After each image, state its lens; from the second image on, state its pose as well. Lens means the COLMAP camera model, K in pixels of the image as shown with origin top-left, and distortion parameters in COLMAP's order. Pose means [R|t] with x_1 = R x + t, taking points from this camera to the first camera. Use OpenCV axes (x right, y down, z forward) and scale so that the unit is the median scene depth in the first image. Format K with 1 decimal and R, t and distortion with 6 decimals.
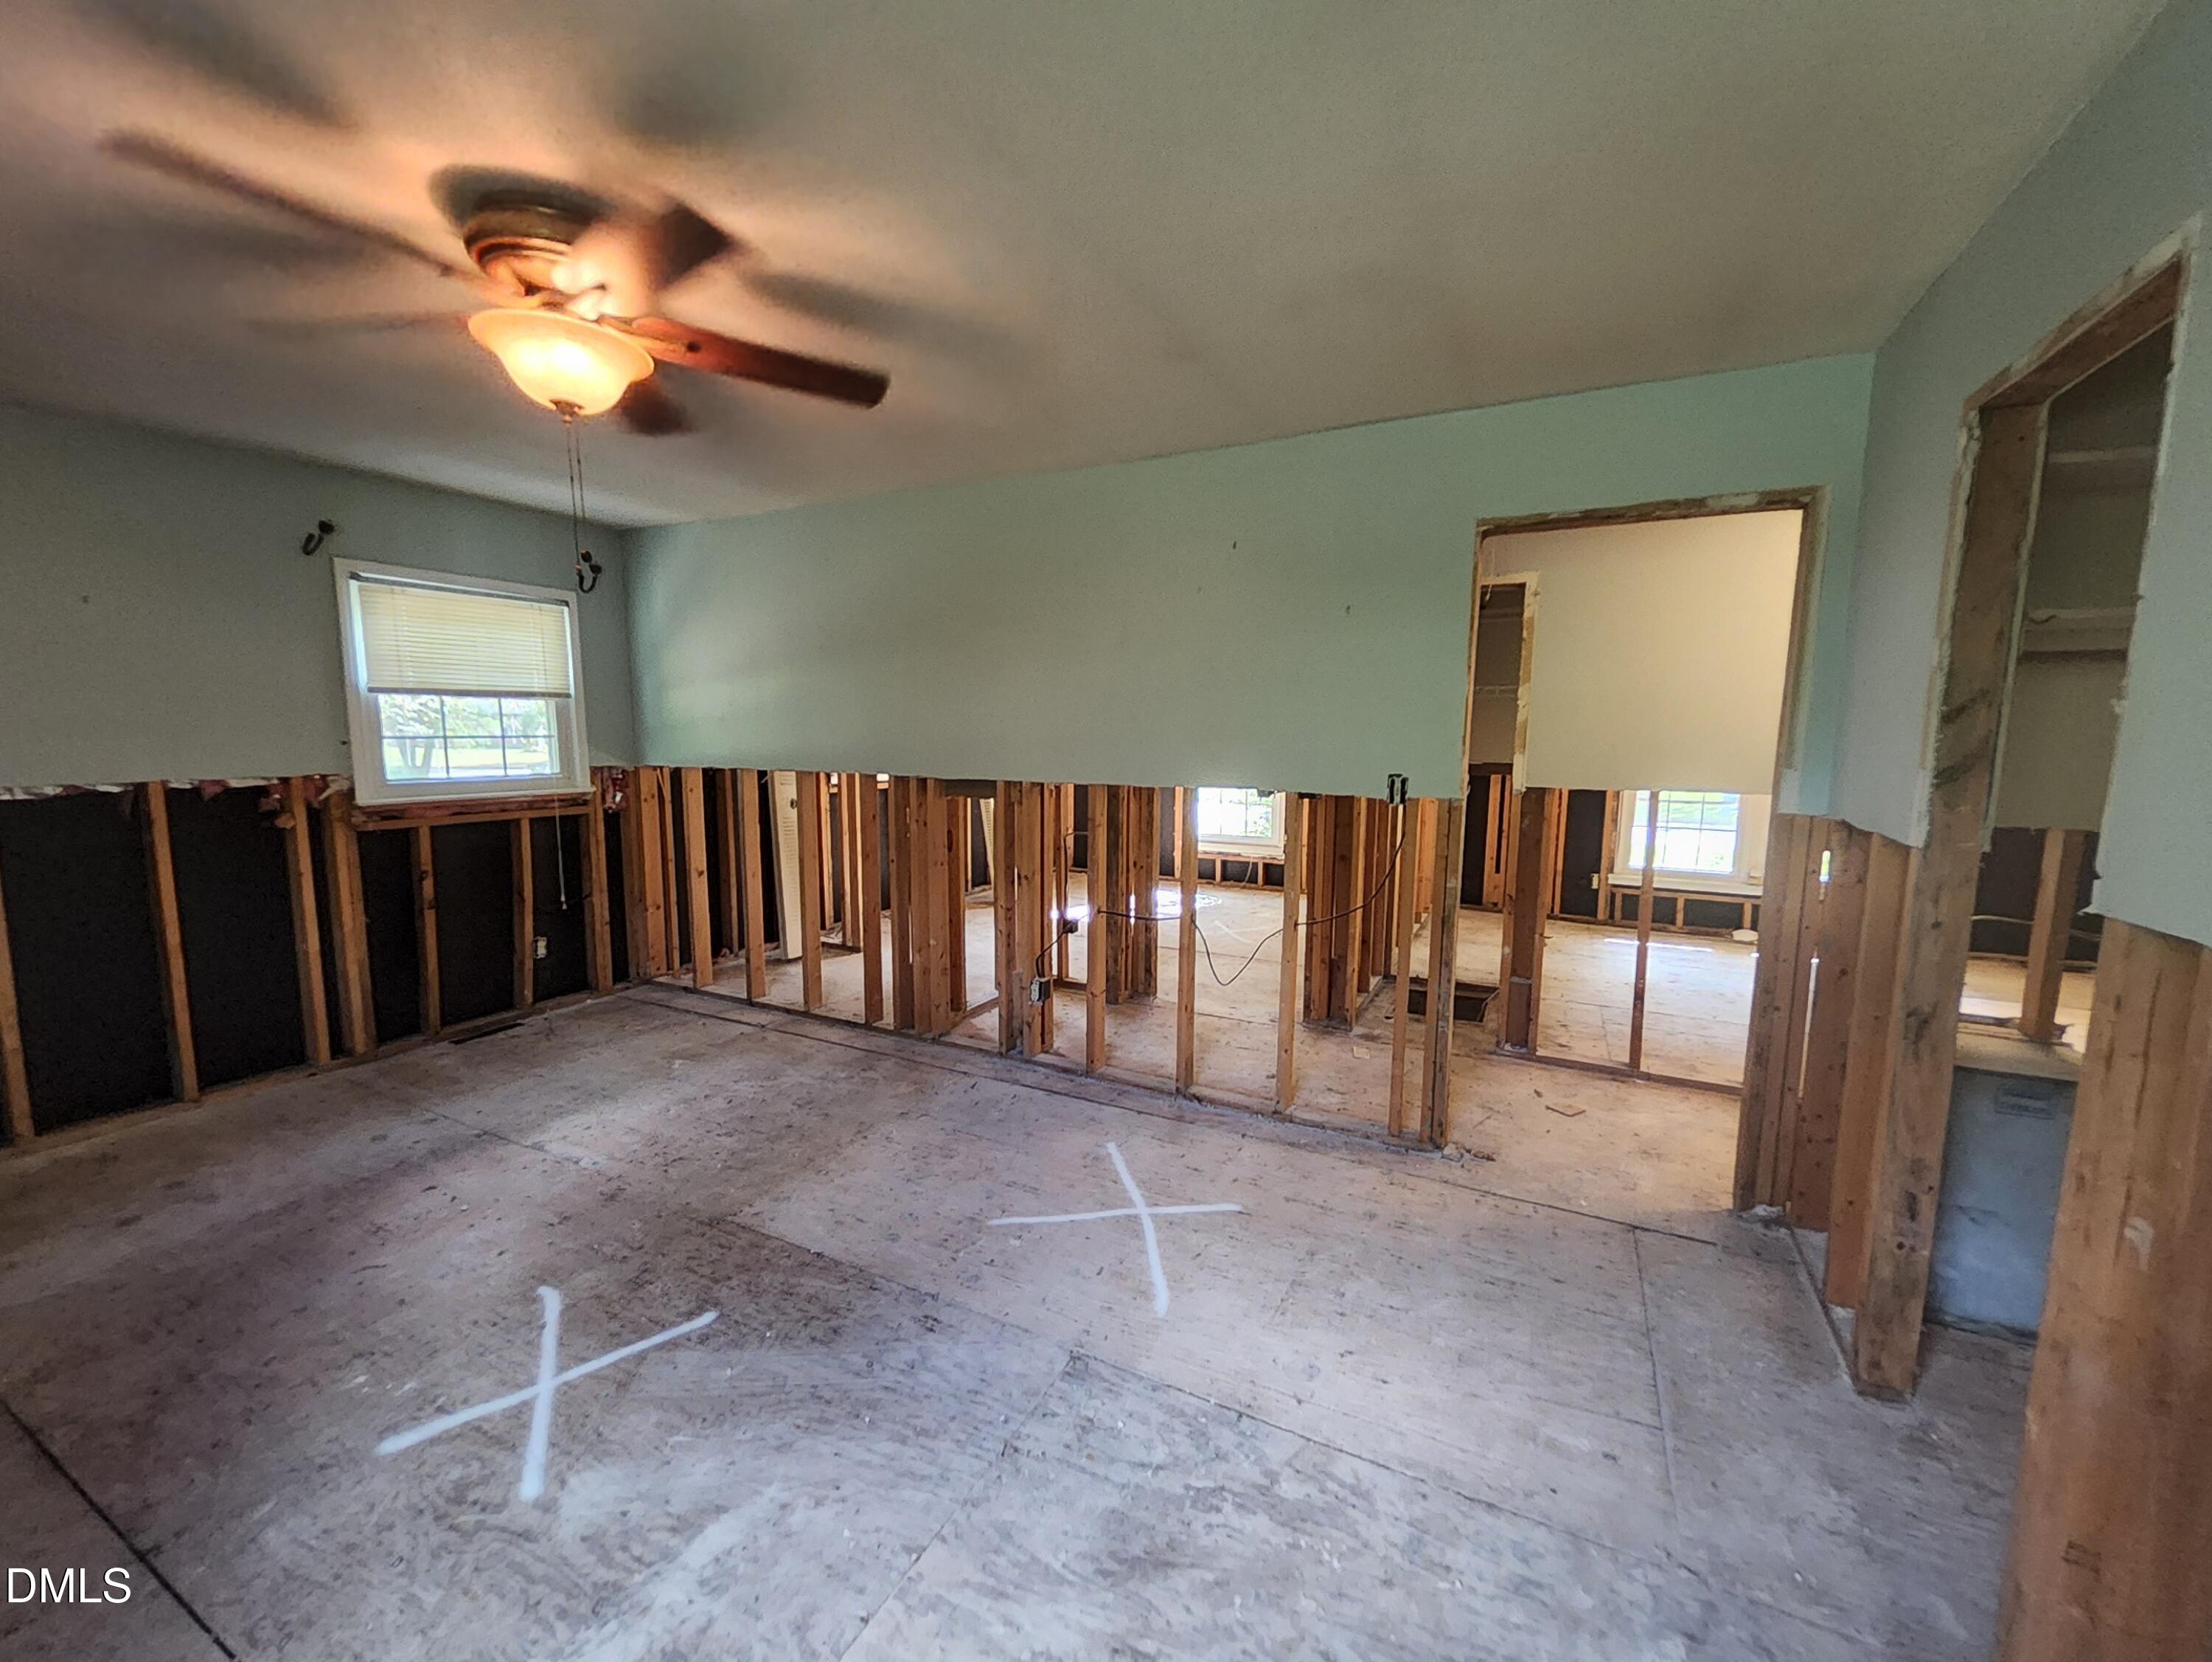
lens RADIAL K [[884.3, 0, 1111.7], [0, 884.3, 837.6], [0, 0, 1]] dist [0.003421, -0.003065]
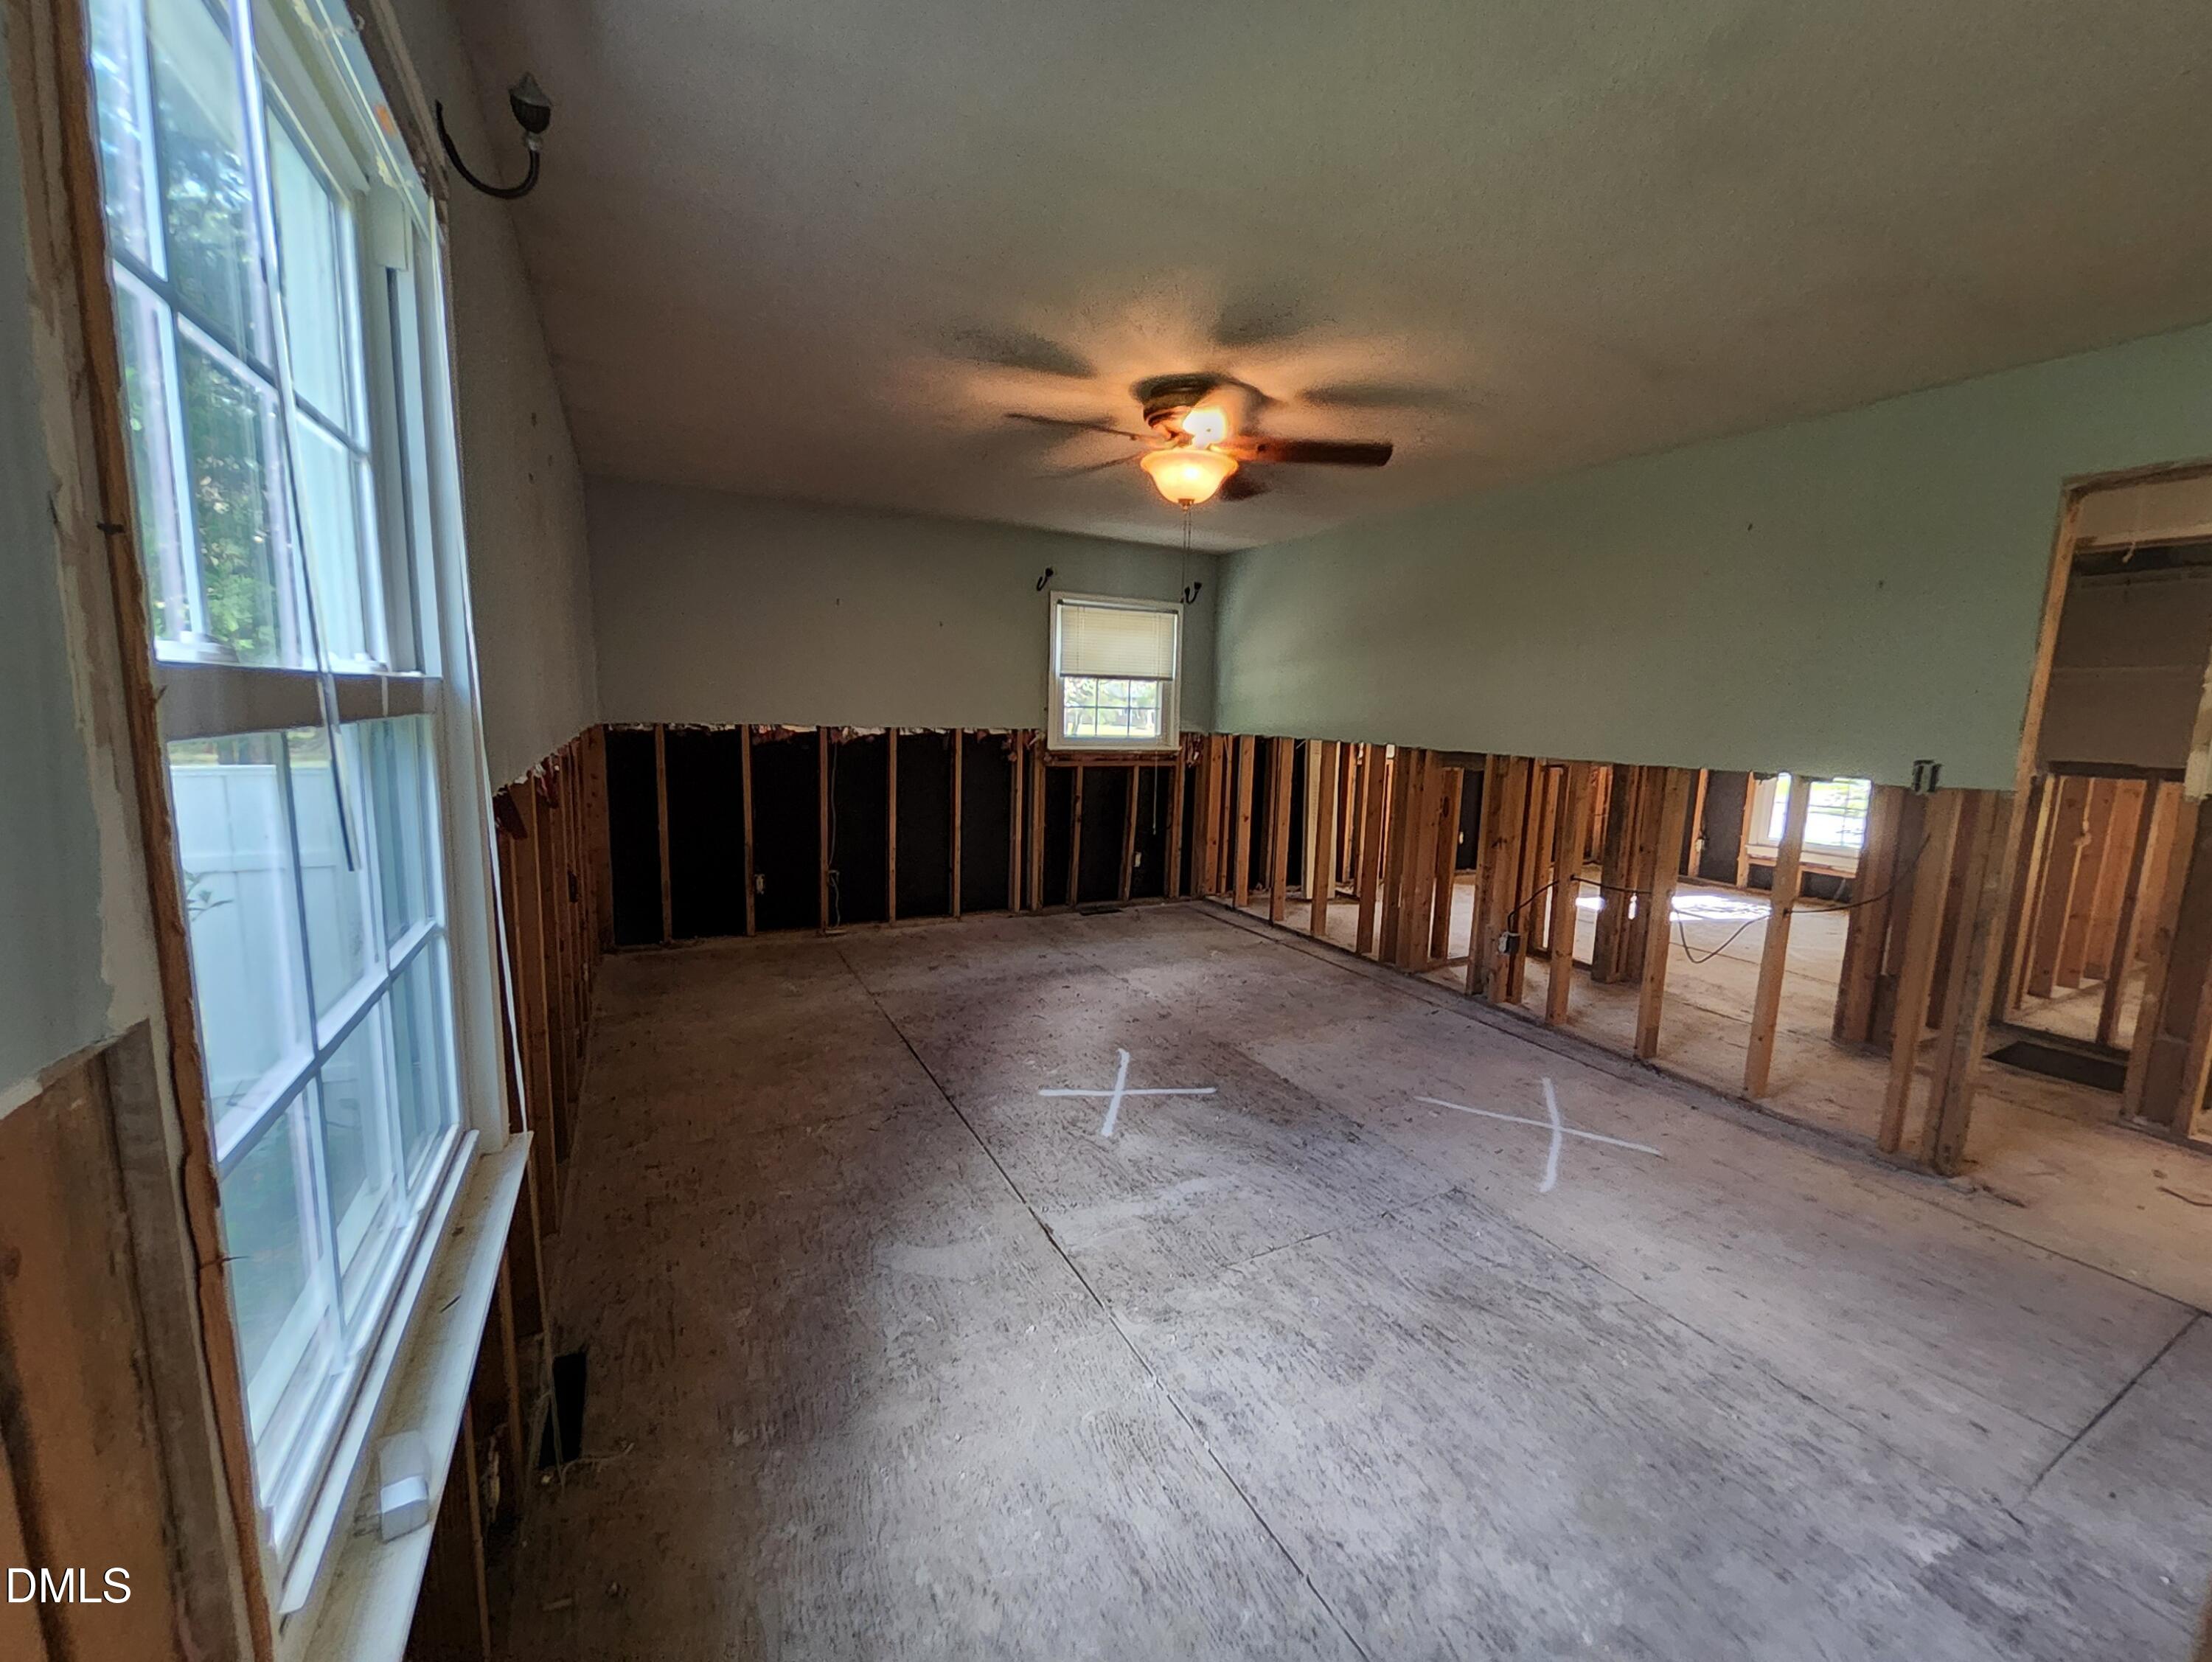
lens RADIAL K [[884.3, 0, 1106.7], [0, 884.3, 830.2], [0, 0, 1]] dist [0.003421, -0.003065]
pose [[0.814653, 0.096503, -0.571864, 0.154173], [-0.094518, 0.994968, 0.033256, 0.049213], [0.572195, 0.026959, 0.819674, -0.242628]]
